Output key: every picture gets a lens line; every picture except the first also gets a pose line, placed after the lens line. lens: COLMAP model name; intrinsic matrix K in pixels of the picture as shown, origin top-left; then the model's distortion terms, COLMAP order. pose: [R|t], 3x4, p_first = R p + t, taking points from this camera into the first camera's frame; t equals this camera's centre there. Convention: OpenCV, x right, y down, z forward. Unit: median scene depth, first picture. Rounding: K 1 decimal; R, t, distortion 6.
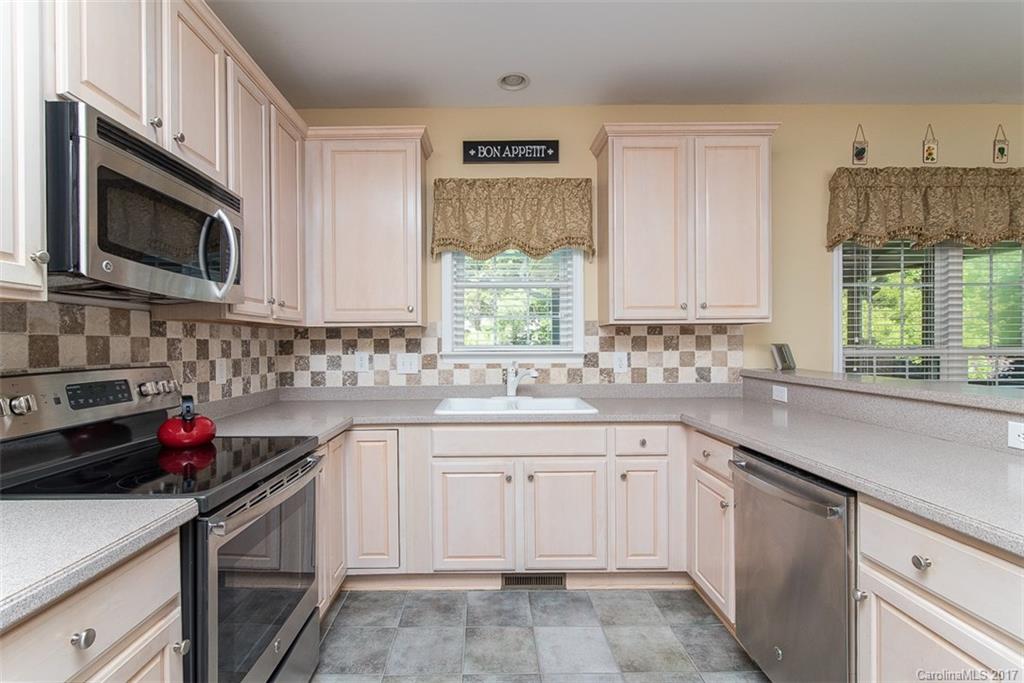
lens RADIAL K [[476.0, 0, 514.0], [0, 476.0, 355.3], [0, 0, 1]] dist [0.001898, -0.000449]
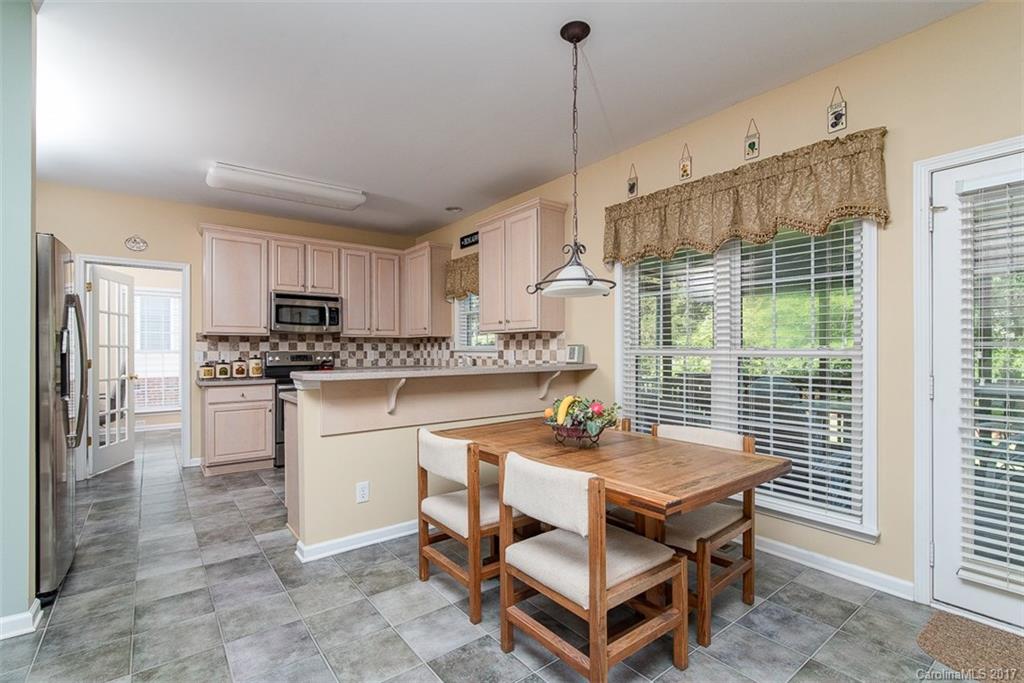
lens RADIAL K [[476.0, 0, 522.8], [0, 476.0, 346.5], [0, 0, 1]] dist [0.001898, -0.000449]
pose [[0.611035, 0.002750, -0.791599, 1.523306], [-0.010368, 0.999936, -0.004529, -0.011863], [0.791536, 0.010975, 0.611024, 0.045012]]
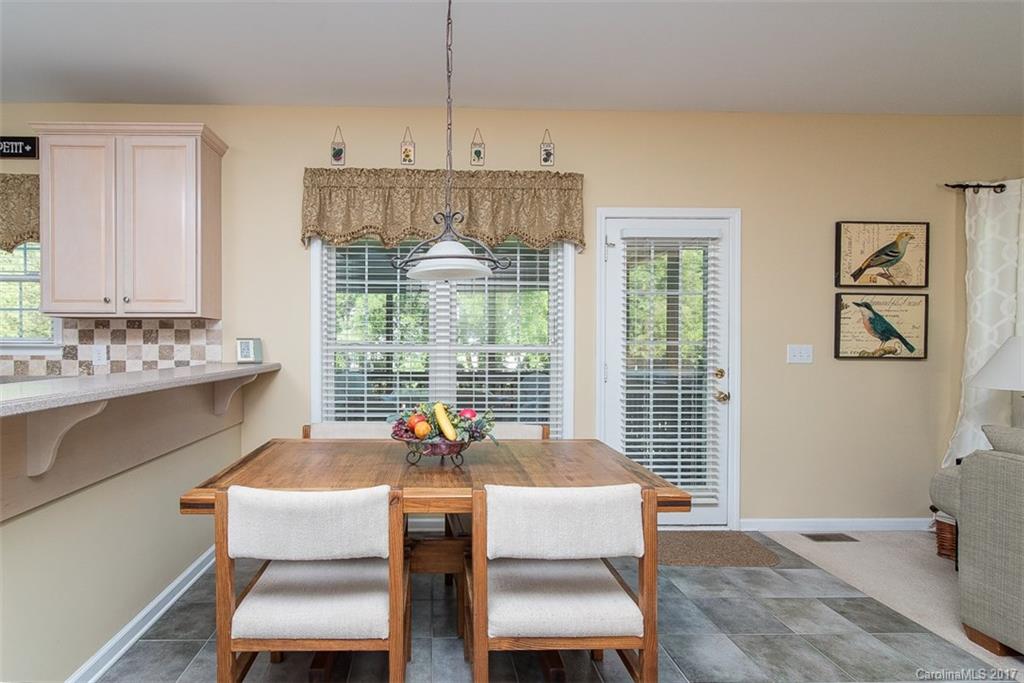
lens RADIAL K [[476.0, 0, 518.2], [0, 476.0, 348.0], [0, 0, 1]] dist [0.001898, -0.000449]
pose [[0.999913, 0.010675, 0.007688, 1.115984], [-0.010682, 0.999943, 0.000893, -0.010826], [-0.007678, -0.000975, 0.999970, -0.030807]]
